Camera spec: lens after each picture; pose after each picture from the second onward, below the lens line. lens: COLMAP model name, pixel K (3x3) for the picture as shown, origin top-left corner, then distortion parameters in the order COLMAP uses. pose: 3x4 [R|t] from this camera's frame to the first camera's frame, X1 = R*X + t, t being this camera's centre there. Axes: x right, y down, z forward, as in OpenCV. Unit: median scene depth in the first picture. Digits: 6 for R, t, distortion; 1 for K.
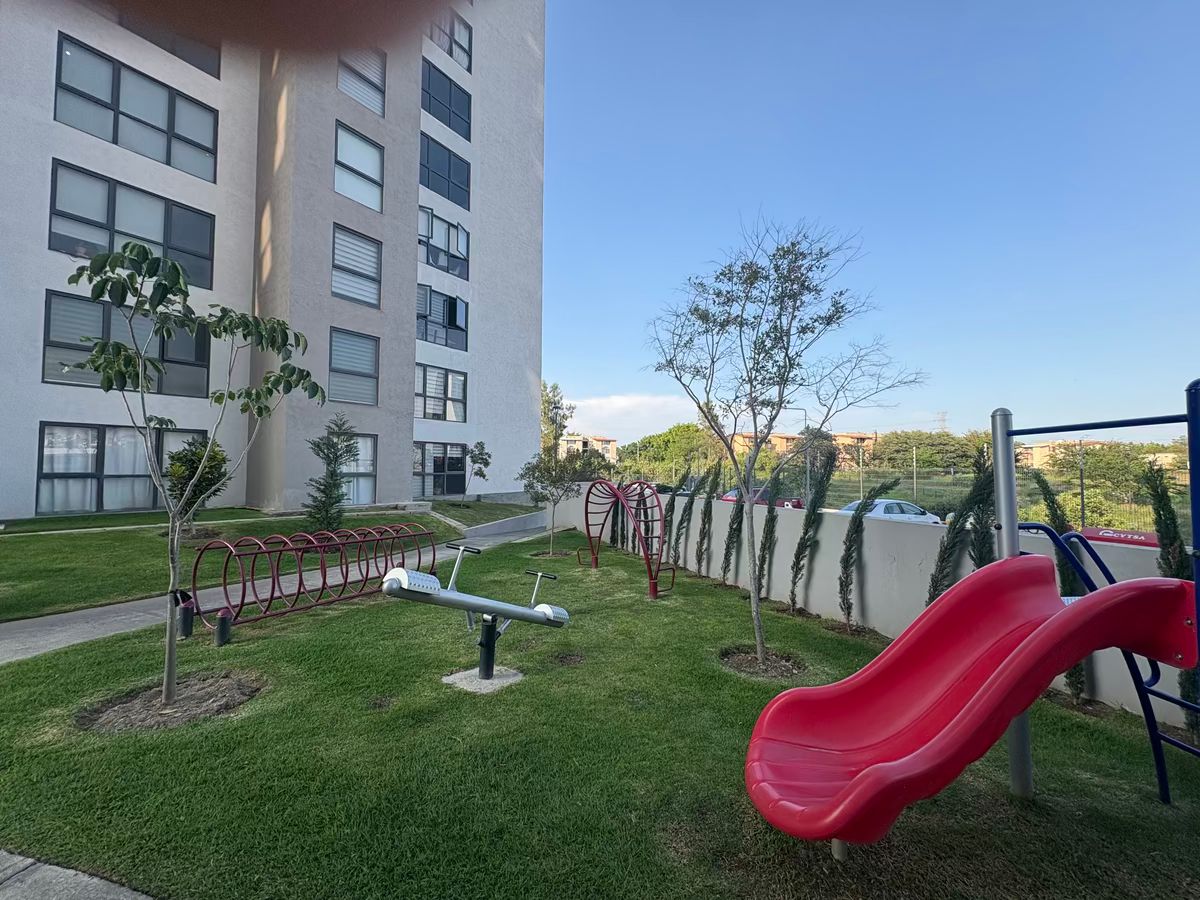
lens RADIAL K [[479.6, 0, 602.3], [0, 479.6, 448.7], [0, 0, 1]] dist [-0.000252, 0.000896]
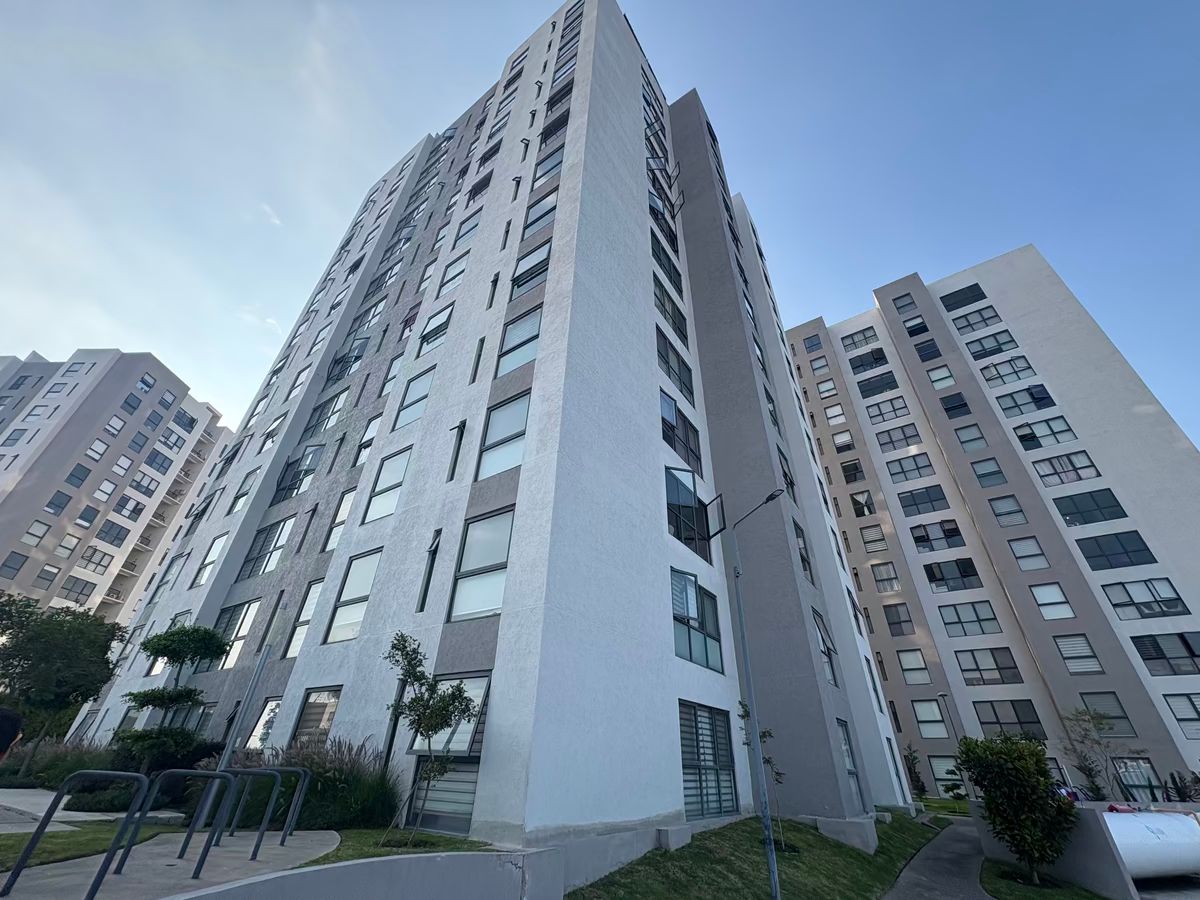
lens RADIAL K [[479.6, 0, 598.4], [0, 479.6, 455.1], [0, 0, 1]] dist [-0.000252, 0.000896]
pose [[-0.010703, -0.555401, -0.831514, 1.162251], [0.015944, 0.831361, -0.555504, -0.004797], [0.999816, -0.019203, -0.000042, -0.673882]]
